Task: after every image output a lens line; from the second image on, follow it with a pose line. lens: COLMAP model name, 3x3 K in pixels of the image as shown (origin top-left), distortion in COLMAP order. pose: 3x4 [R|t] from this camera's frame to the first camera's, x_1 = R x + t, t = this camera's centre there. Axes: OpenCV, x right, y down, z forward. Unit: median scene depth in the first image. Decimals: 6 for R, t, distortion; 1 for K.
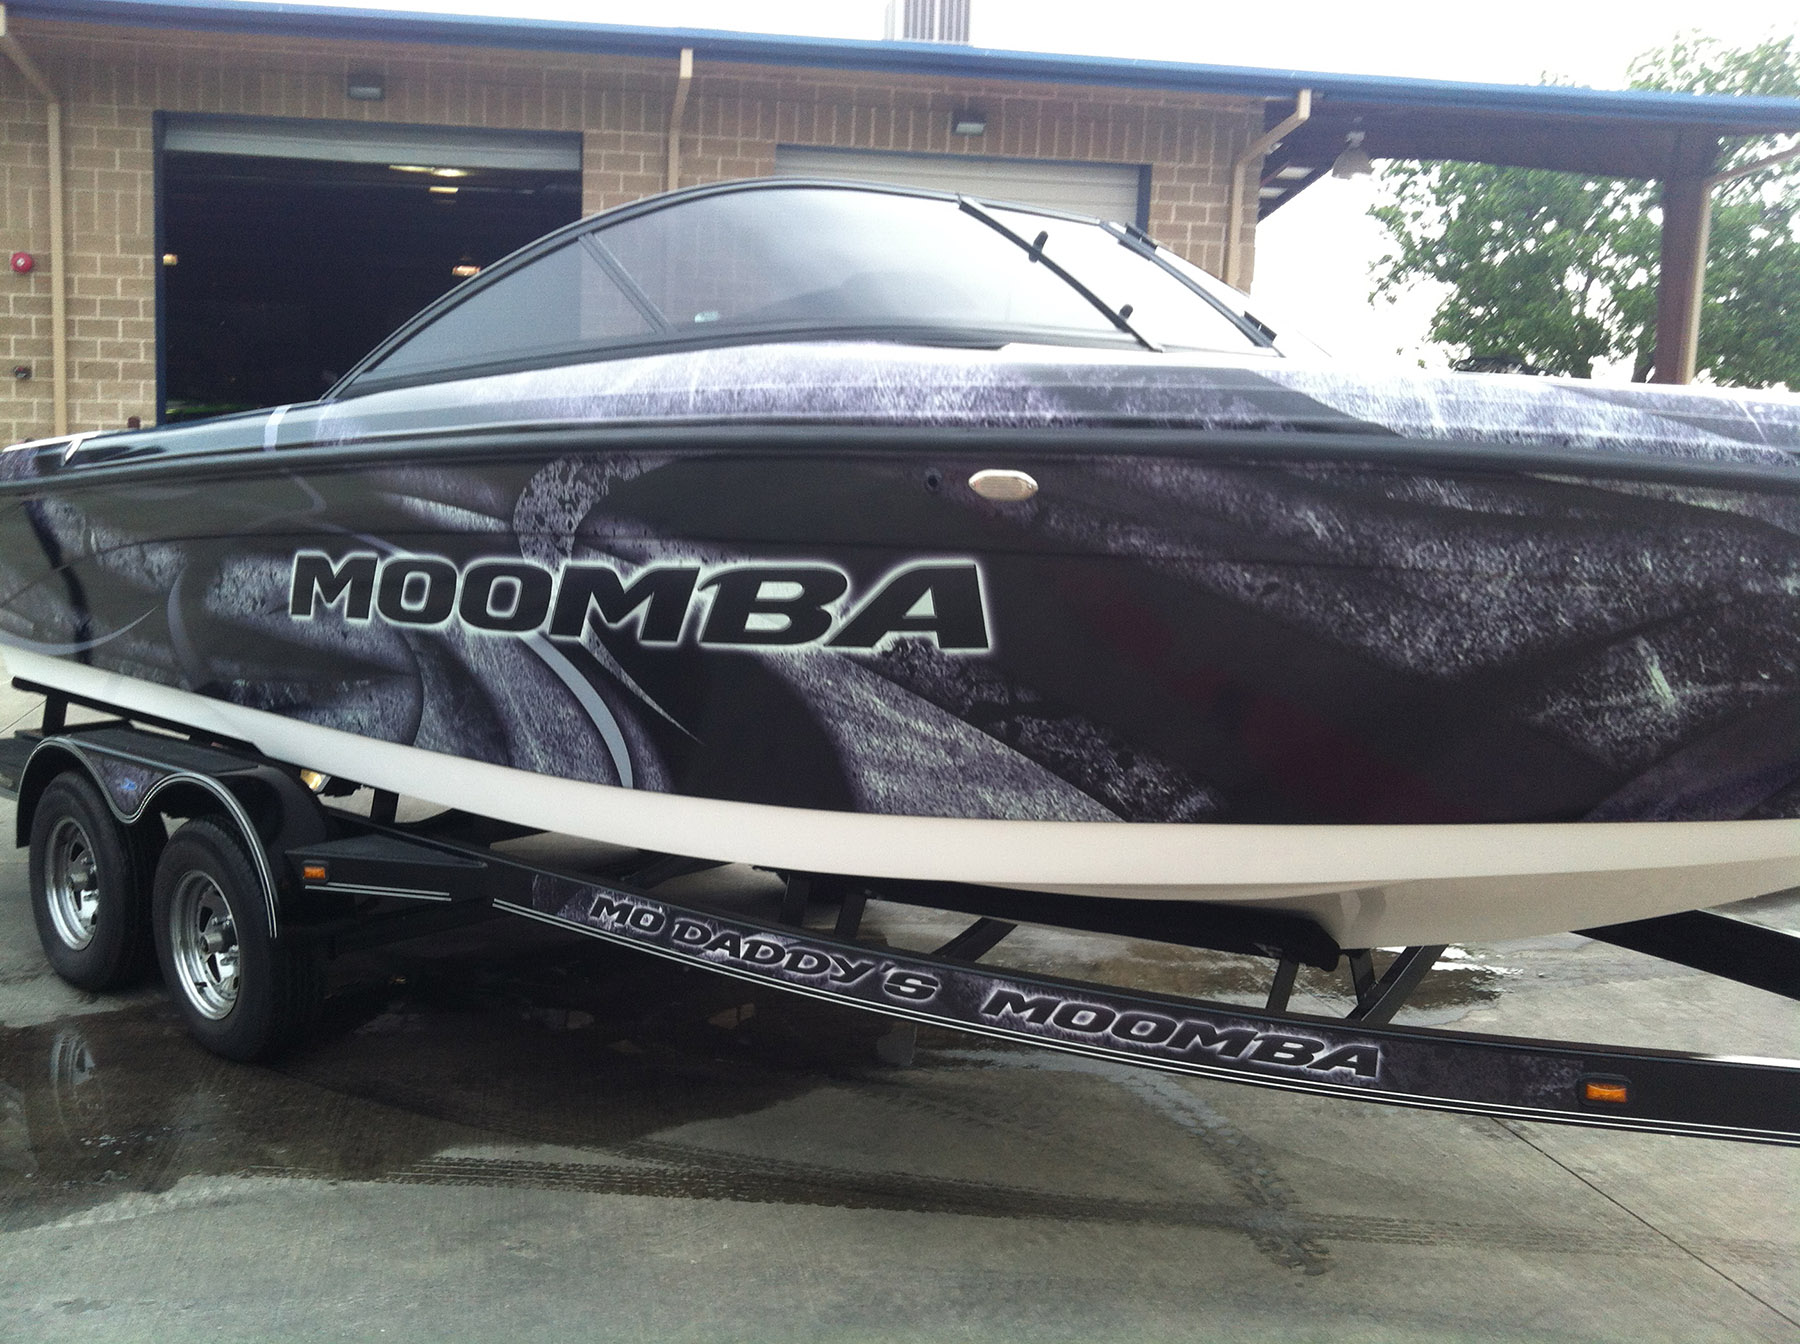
lens RADIAL K [[1943.1, 0, 900.0], [0, 1943.1, 672.0], [0, 0, 1]] dist [0.021476, -0.206176]
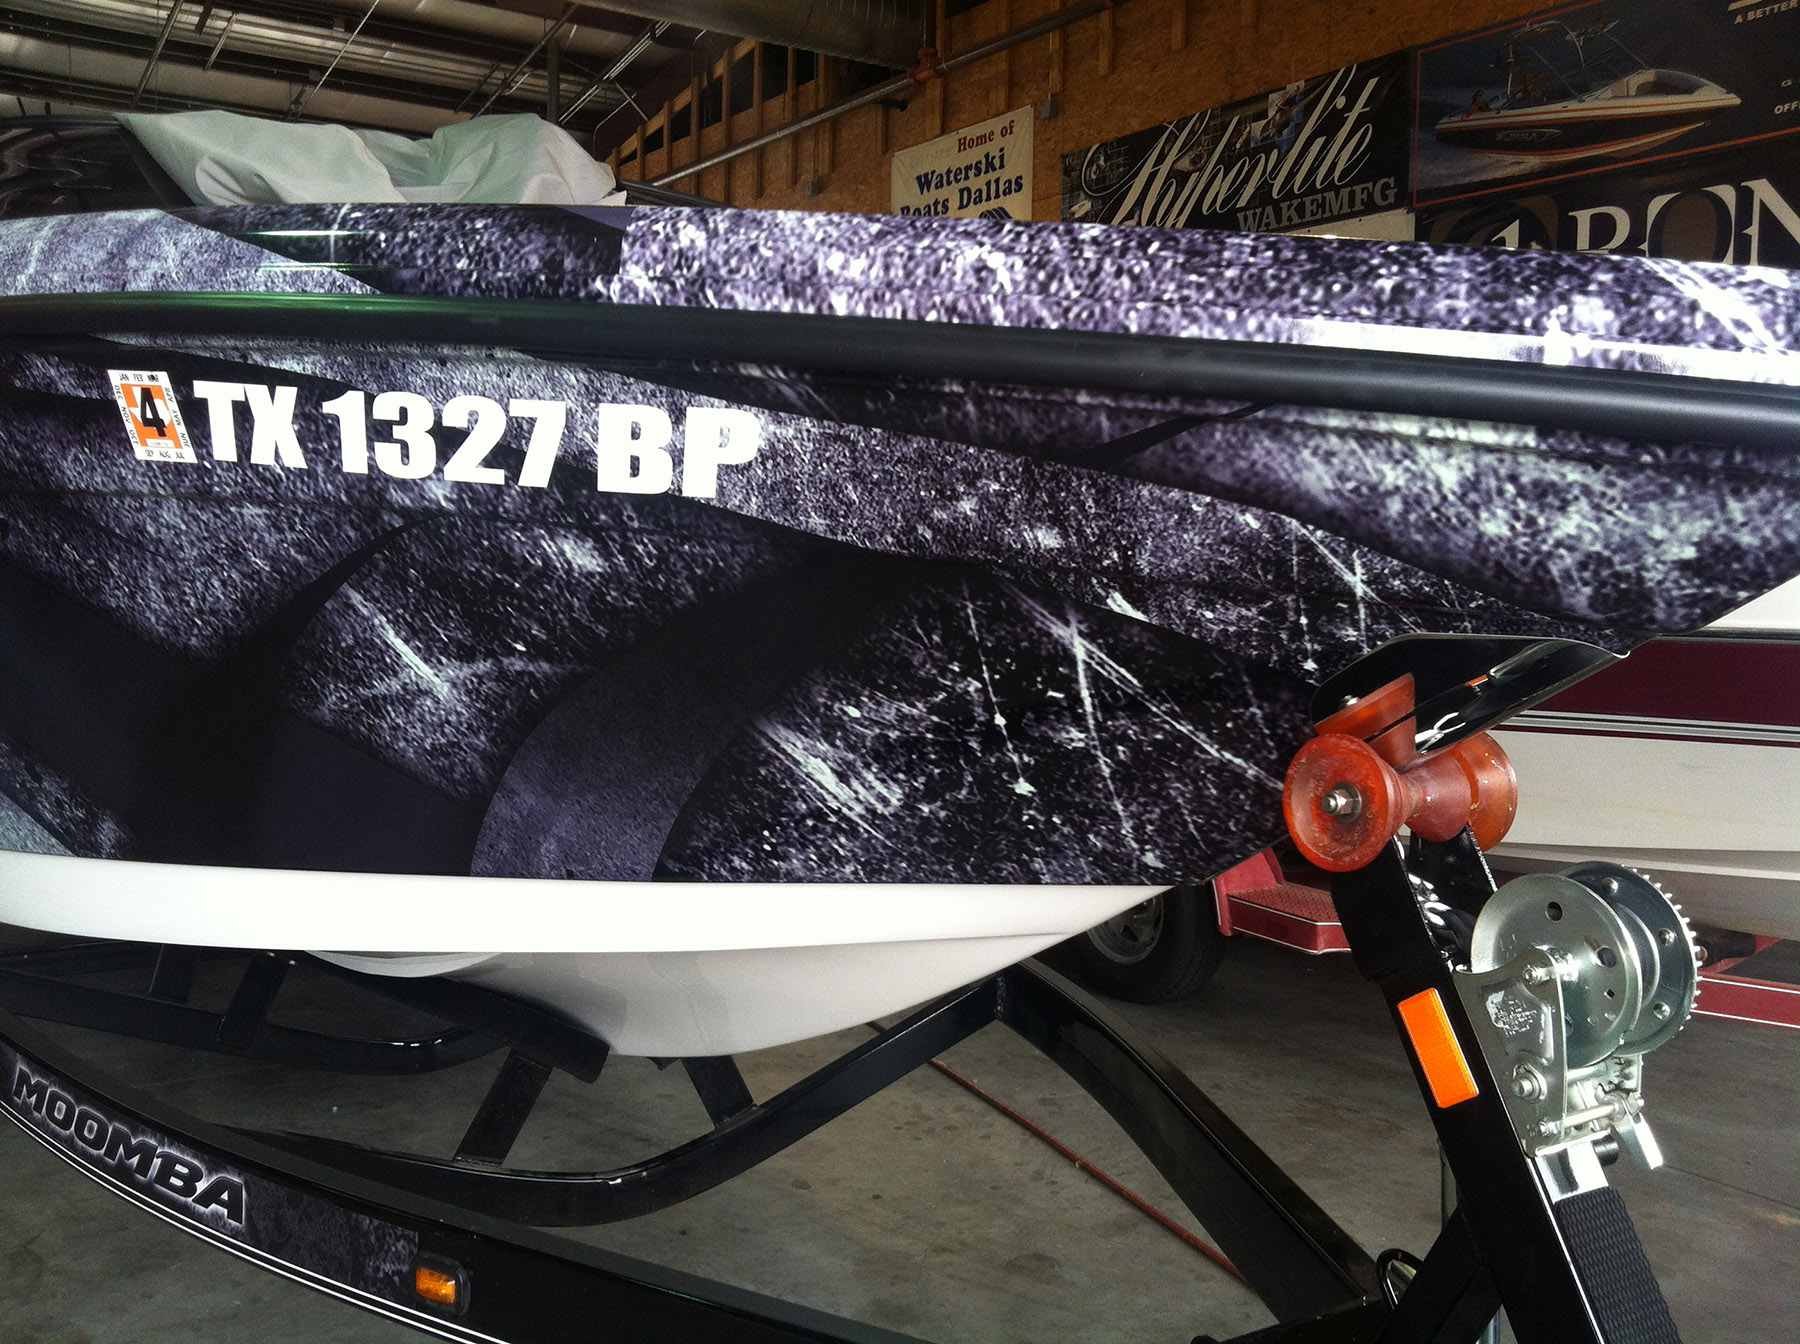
lens RADIAL K [[1771.7, 0, 900.0], [0, 1771.7, 672.0], [0, 0, 1]] dist [0.074768, -0.175653]
pose [[0.963638, 0.011749, -0.266954, 0.575740], [-0.025696, 0.998477, -0.048811, 0.028442], [0.265974, 0.053895, 0.962472, 0.376690]]
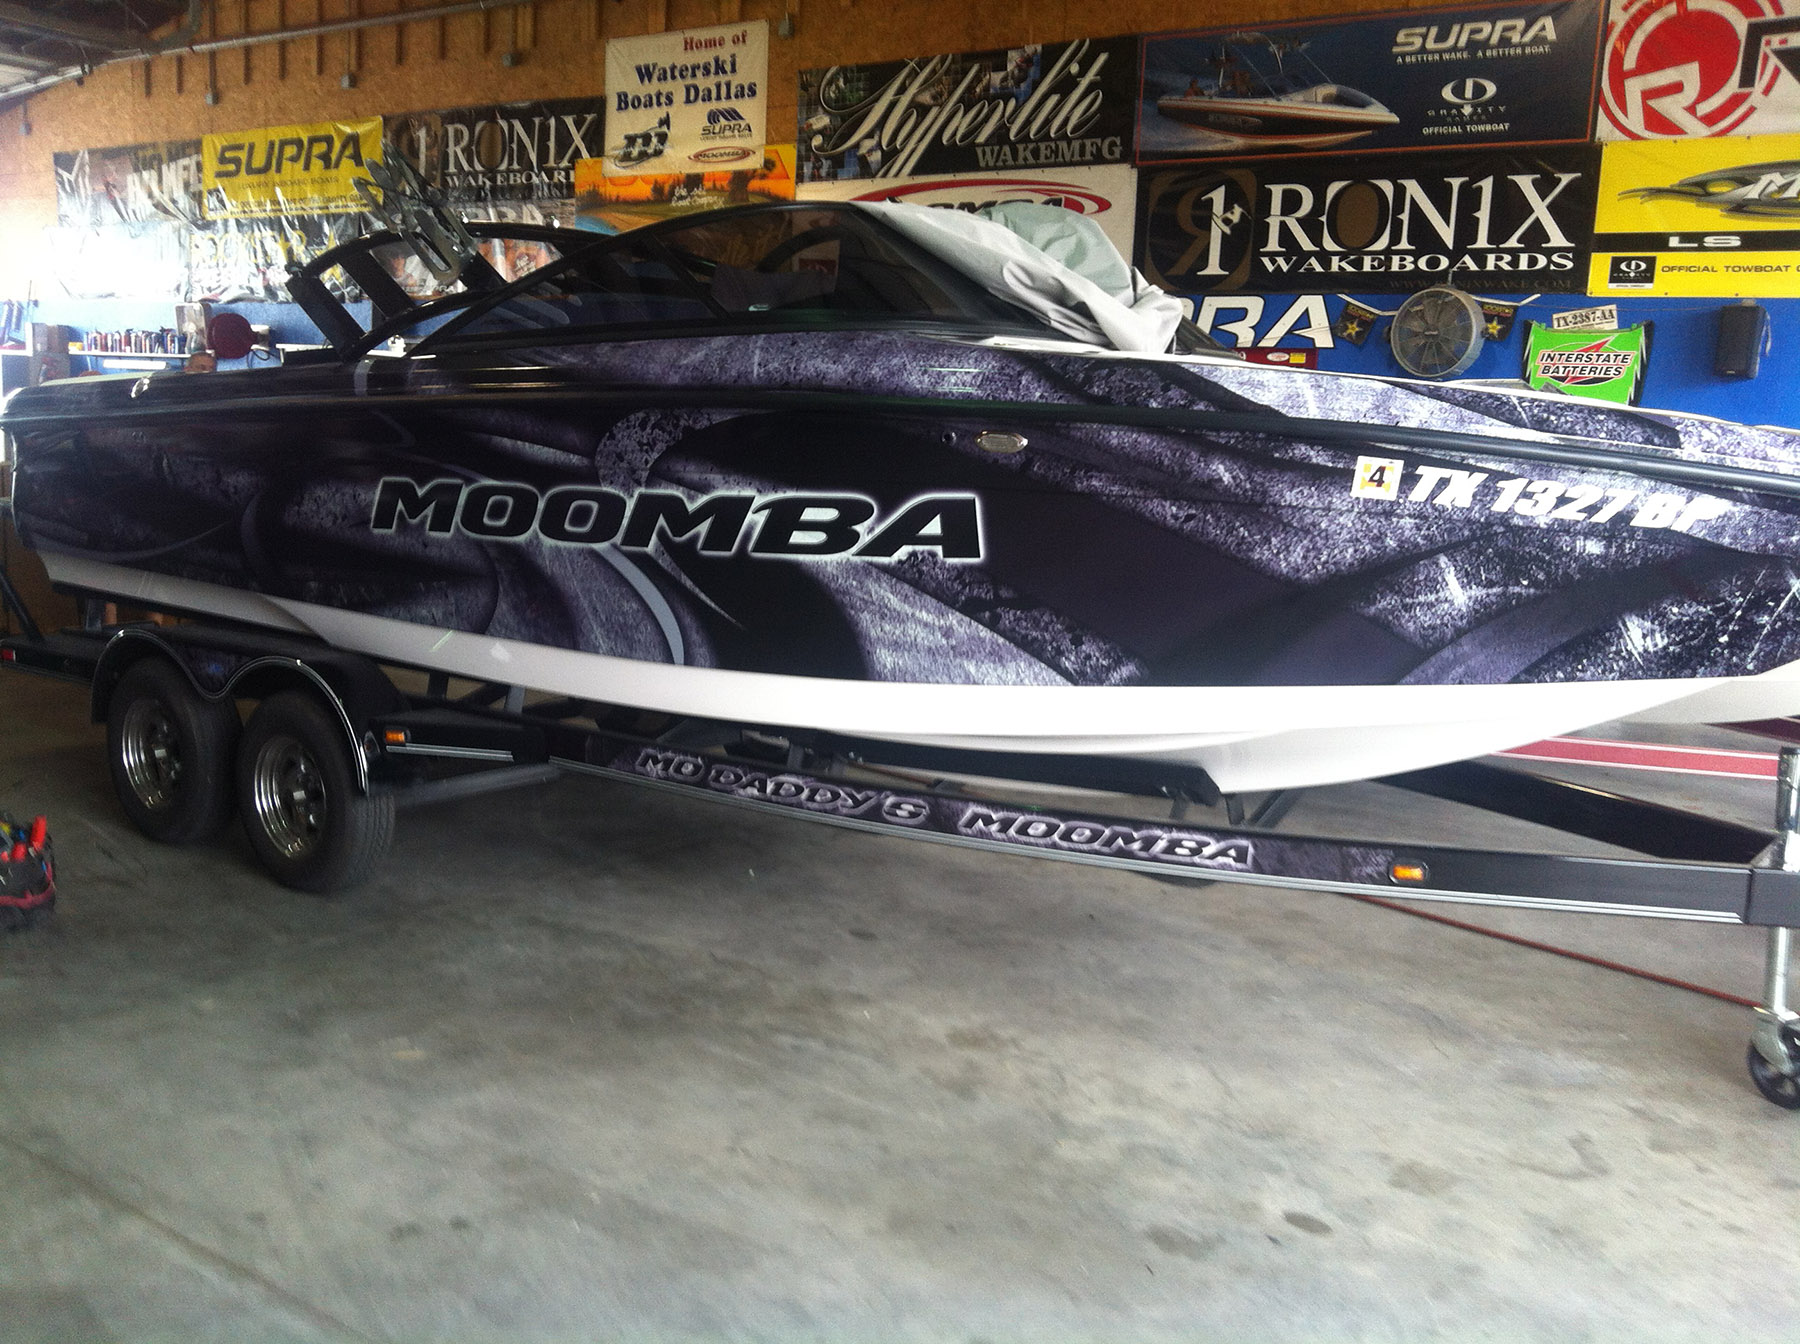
lens RADIAL K [[1853.4, 0, 913.0], [0, 1853.4, 663.3], [0, 0, 1]] dist [0.058702, -0.141749]
pose [[0.993246, 0.007740, 0.115771, -0.139745], [-0.011478, 0.999433, 0.031657, 0.019072], [-0.115461, -0.032772, 0.992771, -0.276498]]
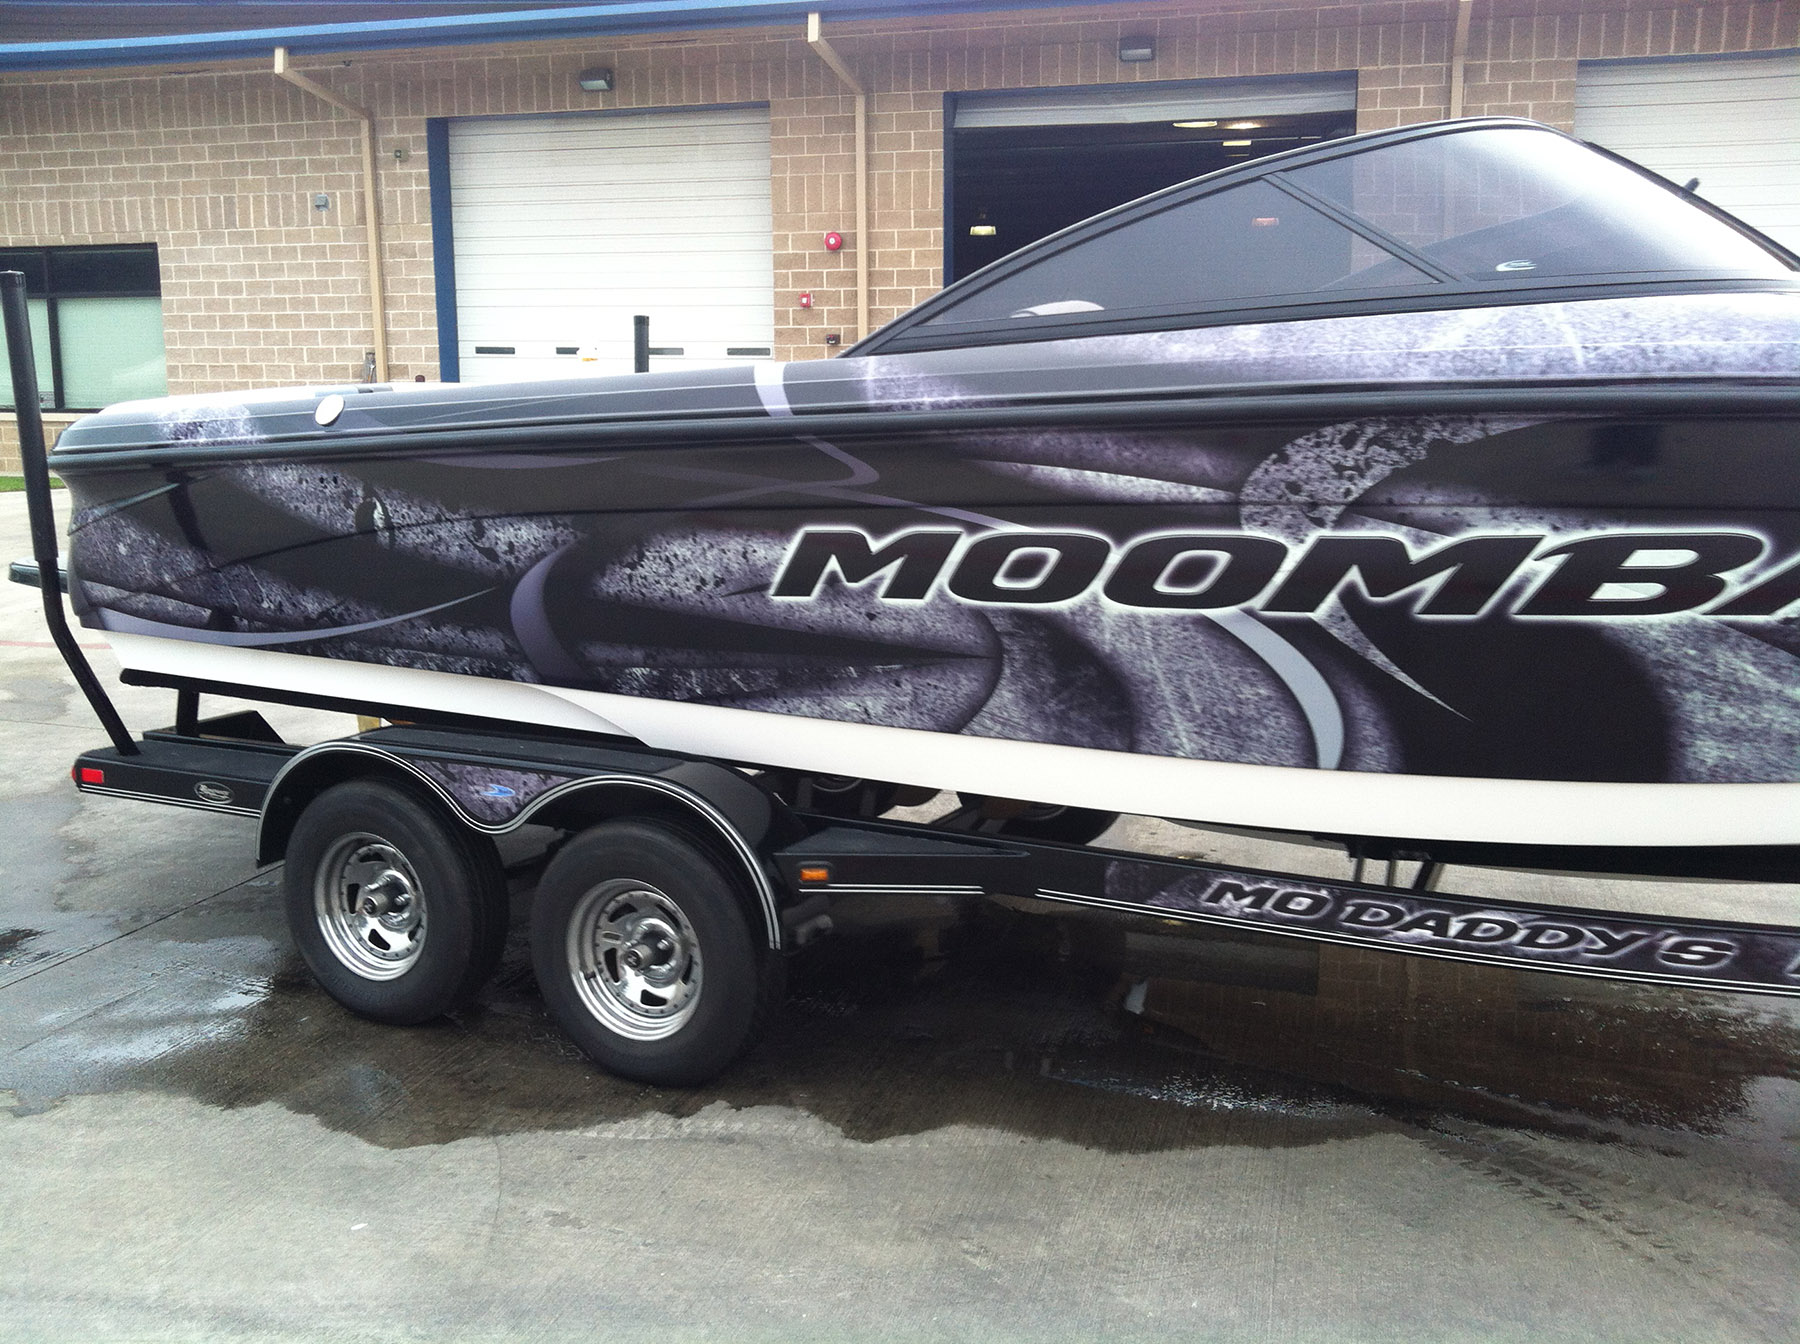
lens RADIAL K [[1757.1, 0, 801.0], [0, 1757.1, 683.0], [0, 0, 1]] dist [0.115781, -0.235810]
pose [[0.962363, -0.055750, 0.265988, -0.670288], [0.041023, 0.997318, 0.060607, -0.048938], [-0.268653, -0.047414, 0.962069, 0.263255]]
